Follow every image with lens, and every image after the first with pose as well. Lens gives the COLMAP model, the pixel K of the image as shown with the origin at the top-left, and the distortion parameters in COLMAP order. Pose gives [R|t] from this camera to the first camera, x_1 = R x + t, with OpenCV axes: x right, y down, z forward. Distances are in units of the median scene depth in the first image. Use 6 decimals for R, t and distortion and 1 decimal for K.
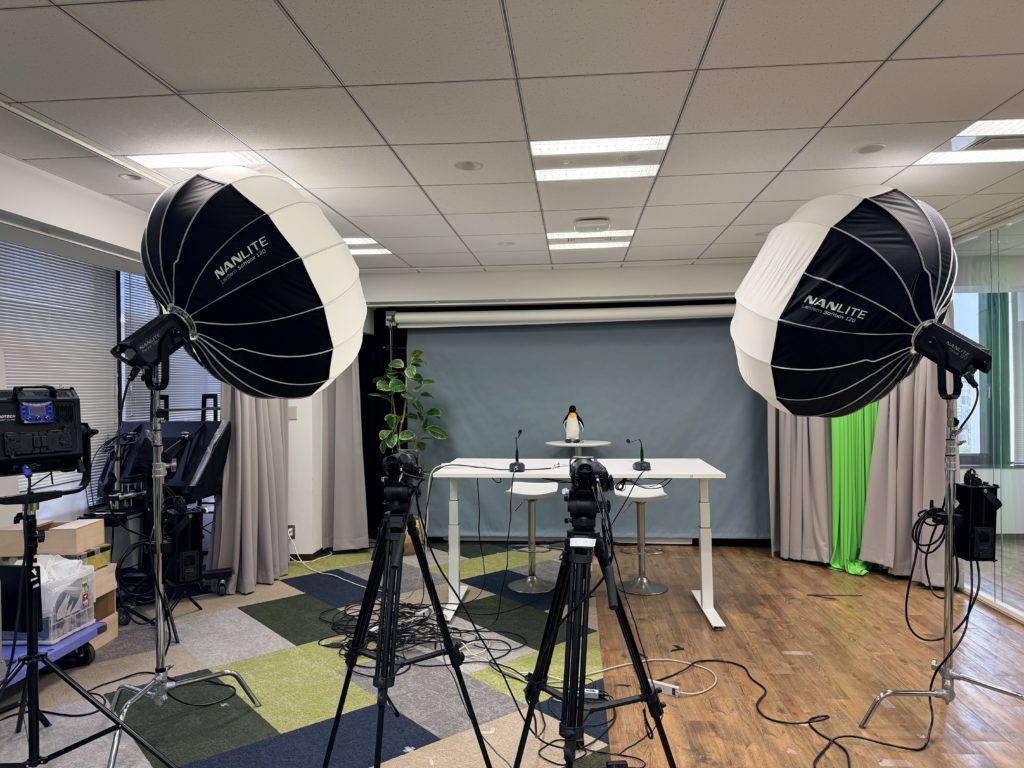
lens RADIAL K [[714.2, 0, 521.3], [0, 714.2, 385.7], [0, 0, 1]] dist [0.002059, -0.010176]
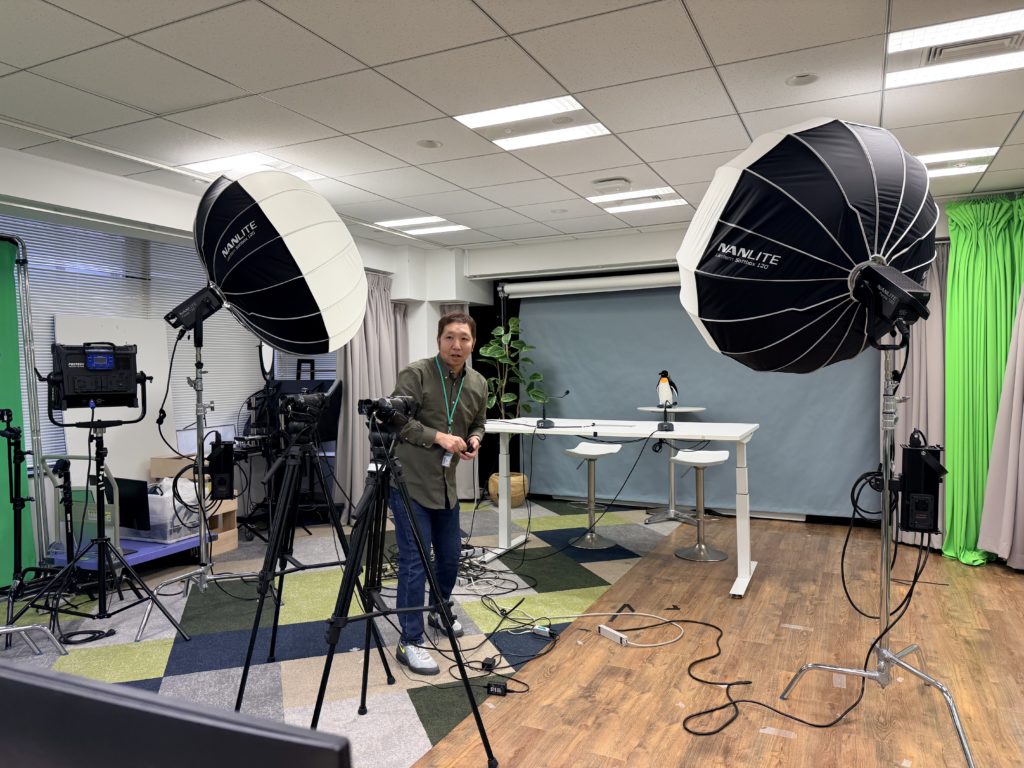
lens RADIAL K [[714.2, 0, 517.2], [0, 714.2, 379.6], [0, 0, 1]] dist [0.002059, -0.010176]
pose [[0.936177, 0.008177, -0.351433, 0.475489], [0.000599, 0.999691, 0.024855, 0.032736], [0.351527, -0.023479, 0.935883, -0.000538]]
